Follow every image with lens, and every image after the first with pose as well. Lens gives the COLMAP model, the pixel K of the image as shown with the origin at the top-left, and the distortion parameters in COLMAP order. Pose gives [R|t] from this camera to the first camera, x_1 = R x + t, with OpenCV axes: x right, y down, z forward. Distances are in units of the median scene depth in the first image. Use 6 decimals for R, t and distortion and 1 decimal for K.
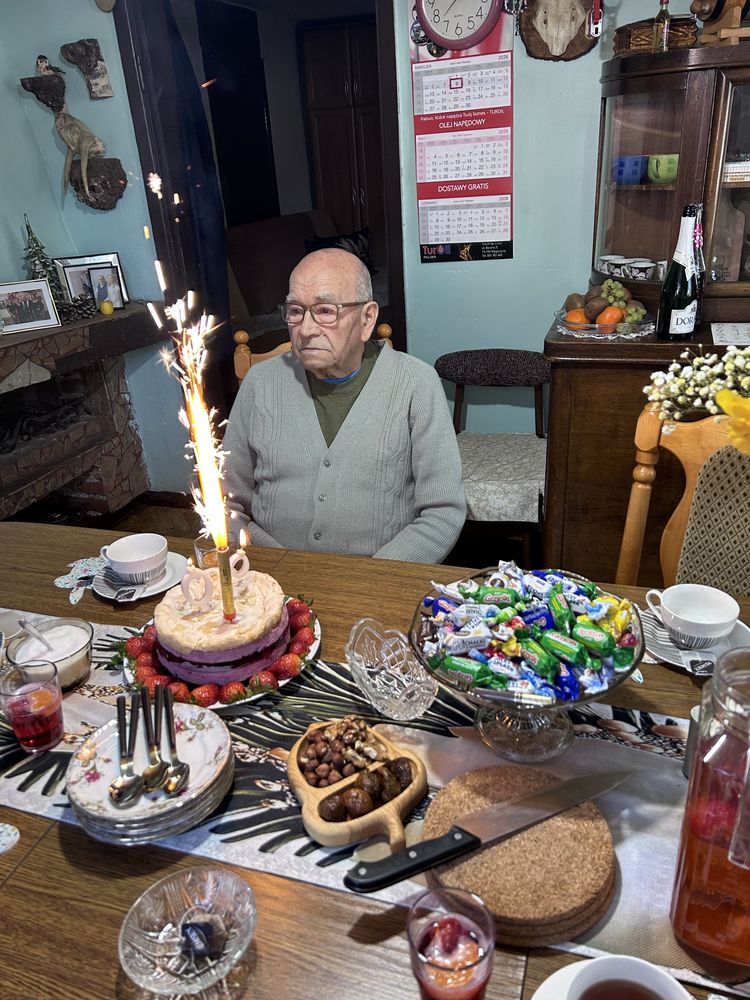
lens RADIAL K [[757.9, 0, 375.0], [0, 757.9, 500.0], [0, 0, 1]] dist [0.059432, -0.061710]
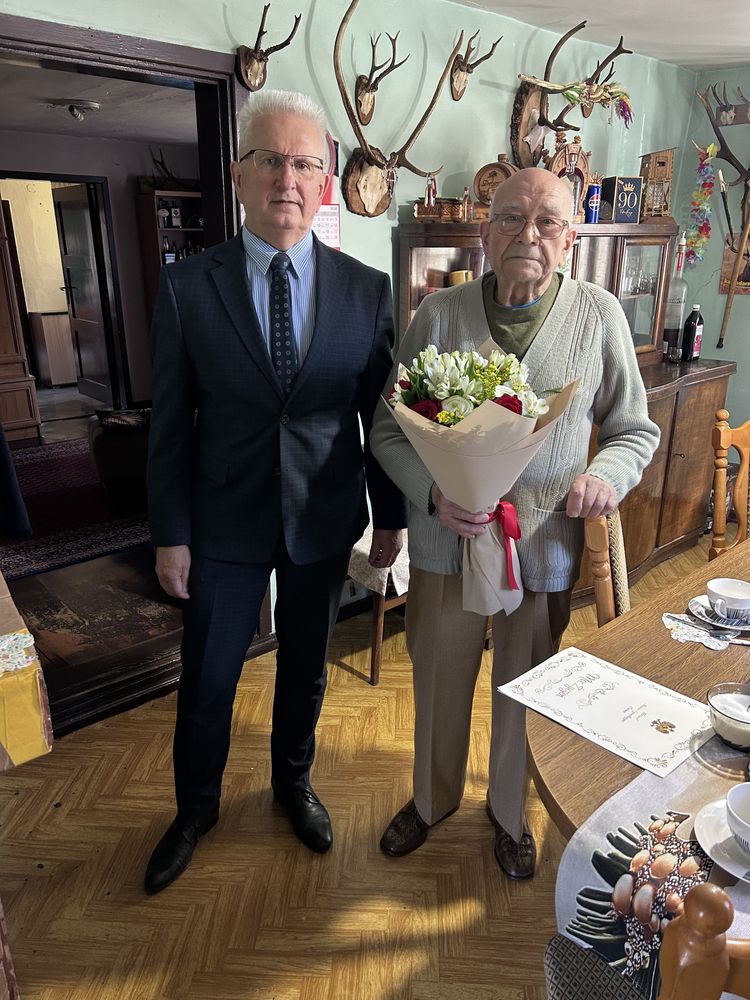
lens RADIAL K [[758.1, 0, 385.1], [0, 758.1, 498.9], [0, 0, 1]] dist [0.058009, -0.058125]
pose [[0.481286, -0.221173, 0.848202, -0.765276], [0.349487, 0.935825, 0.045715, -0.155194], [-0.803879, 0.274434, 0.527697, 0.369547]]
